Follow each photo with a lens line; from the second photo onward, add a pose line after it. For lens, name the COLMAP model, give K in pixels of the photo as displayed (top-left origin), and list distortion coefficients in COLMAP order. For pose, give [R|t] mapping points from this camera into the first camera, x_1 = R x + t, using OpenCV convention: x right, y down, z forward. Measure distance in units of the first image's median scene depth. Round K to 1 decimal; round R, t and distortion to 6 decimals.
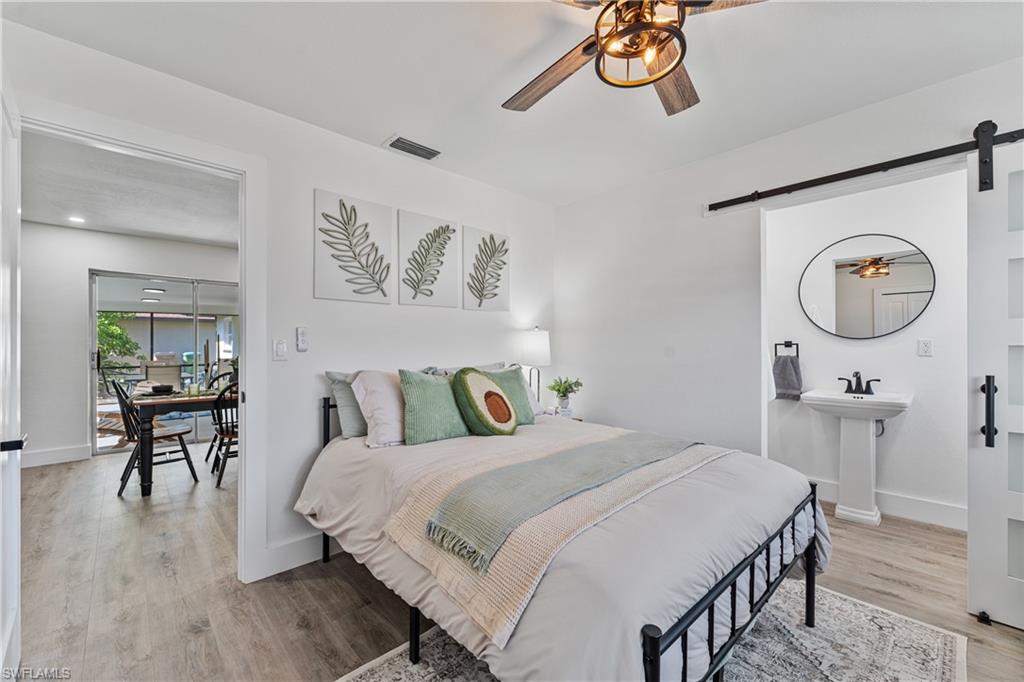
lens RADIAL K [[411.7, 0, 512.0], [0, 411.7, 341.0], [0, 0, 1]] dist [0.001247, 0.000108]
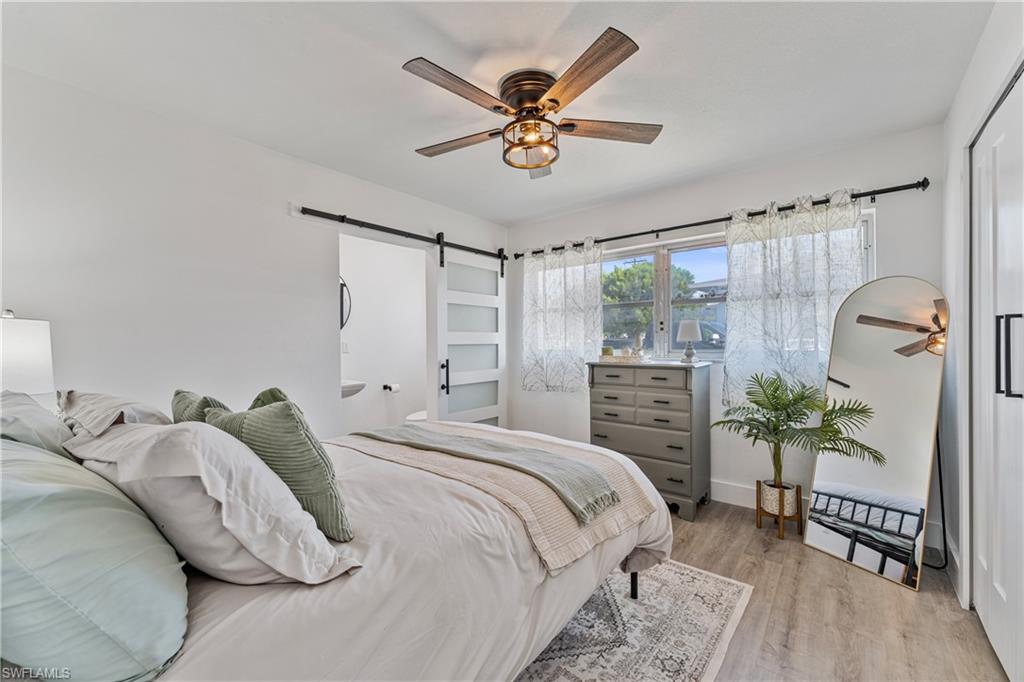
lens RADIAL K [[411.7, 0, 512.0], [0, 411.7, 341.0], [0, 0, 1]] dist [0.001247, 0.000108]
pose [[-0.134226, 0.004981, 0.990938, -0.417650], [-0.000279, 0.999987, -0.005064, 0.001710], [-0.990951, -0.000957, -0.134223, 0.446301]]
